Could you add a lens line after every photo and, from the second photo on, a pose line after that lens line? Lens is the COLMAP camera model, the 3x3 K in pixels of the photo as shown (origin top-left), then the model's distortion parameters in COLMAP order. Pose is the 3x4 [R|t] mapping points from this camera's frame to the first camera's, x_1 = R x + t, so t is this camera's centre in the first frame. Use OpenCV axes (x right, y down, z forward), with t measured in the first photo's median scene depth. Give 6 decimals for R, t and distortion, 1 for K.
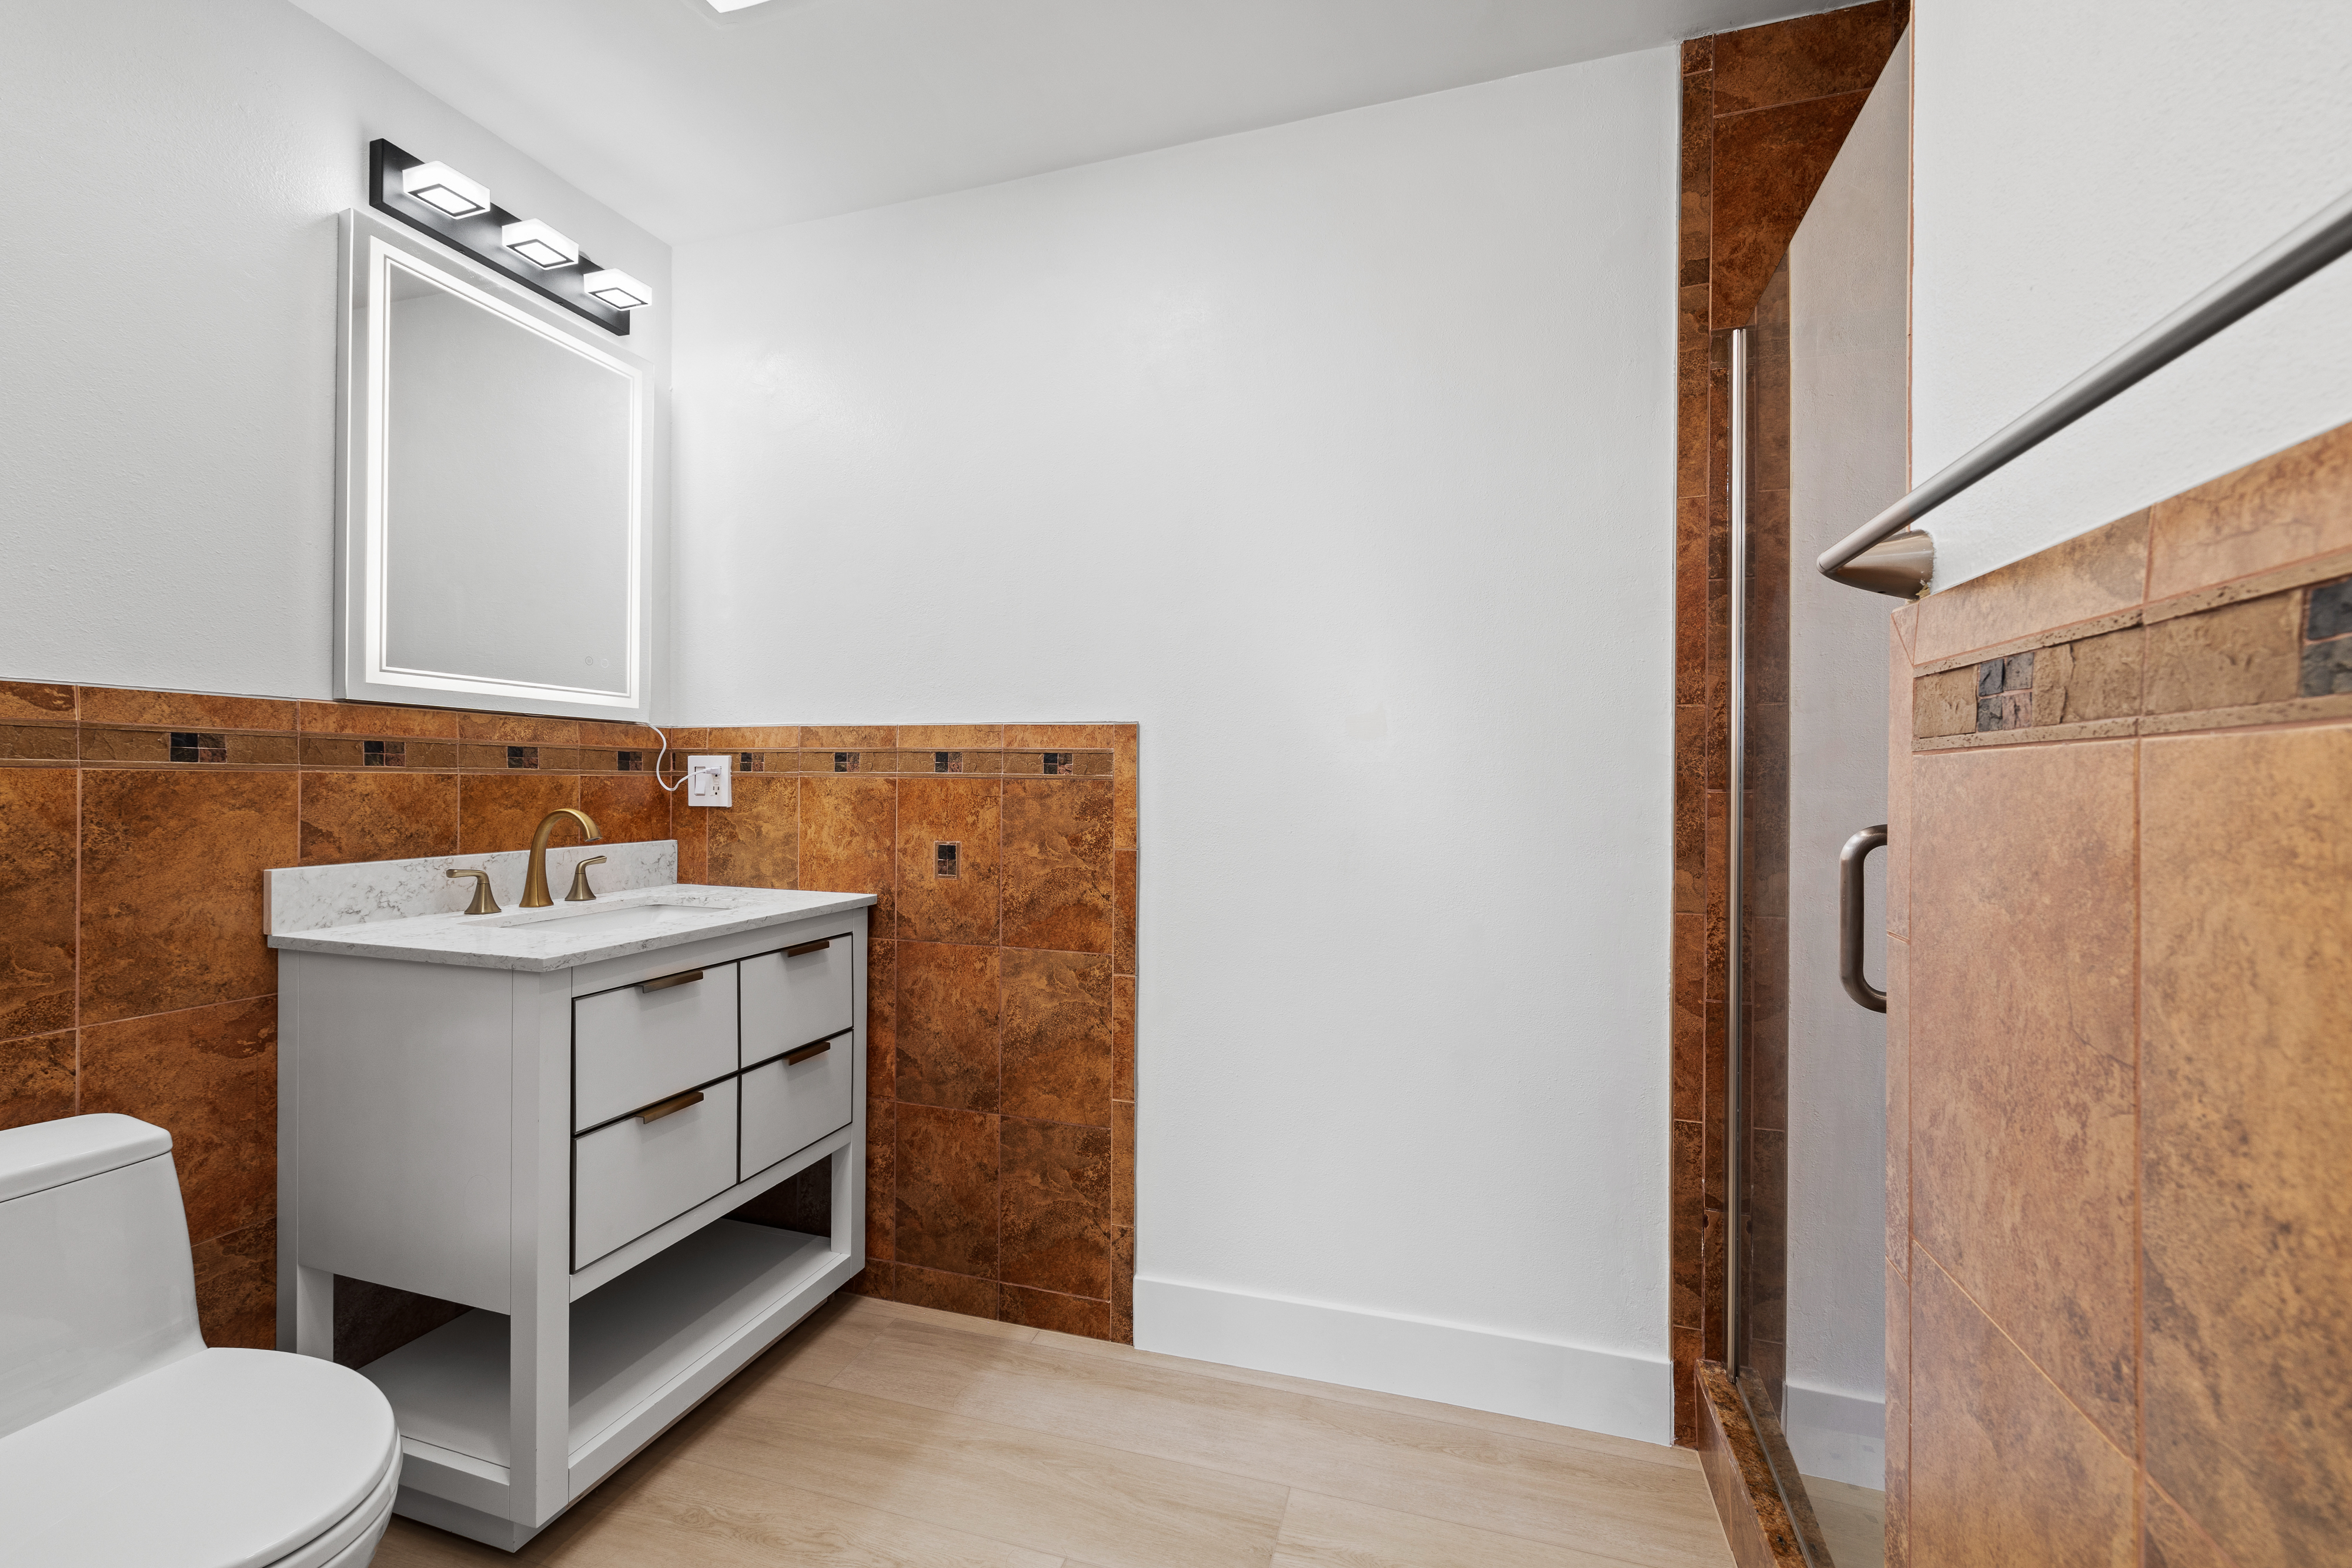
lens RADIAL K [[957.9, 0, 1182.9], [0, 957.9, 781.9], [0, 0, 1]] dist [-0.001080, 0.001414]
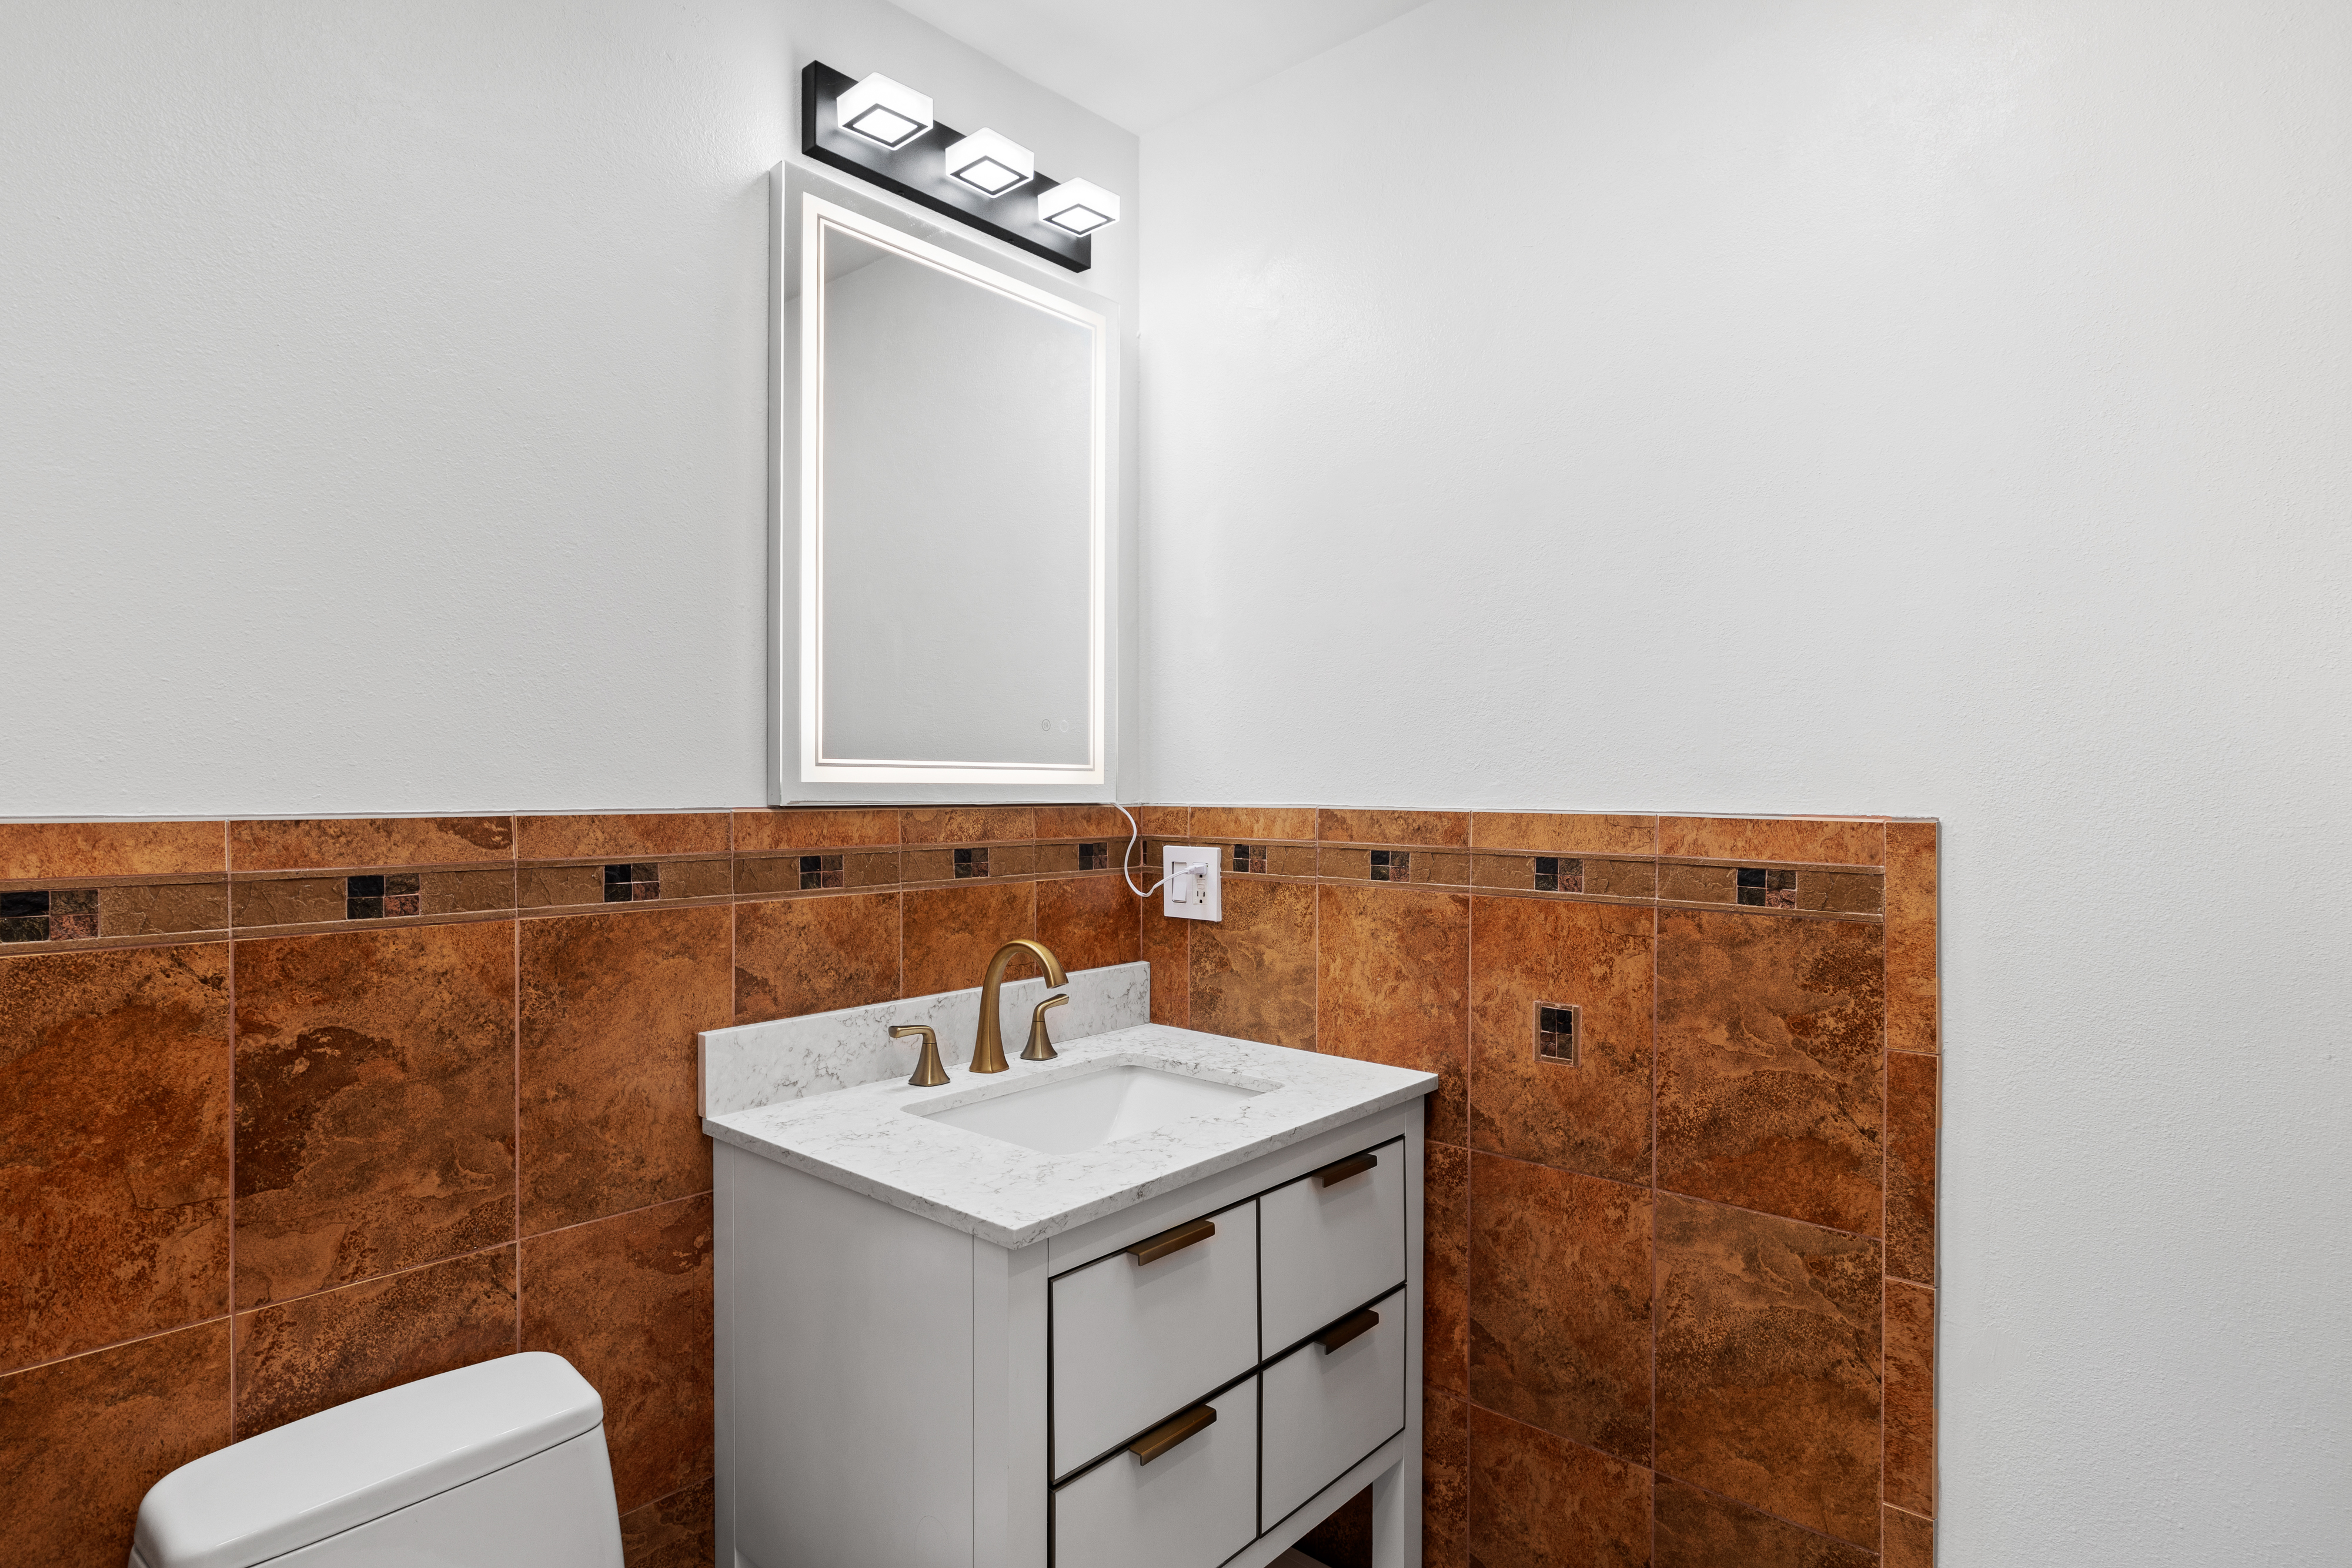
lens RADIAL K [[1240.6, 0, 1184.9], [0, 1240.6, 780.9], [0, 0, 1]] dist [-0.000016, 0.000972]
pose [[0.915513, -0.008389, -0.402201, -0.152273], [0.007088, 0.999964, -0.004721, -0.082847], [0.402226, 0.001471, 0.915539, 0.188813]]
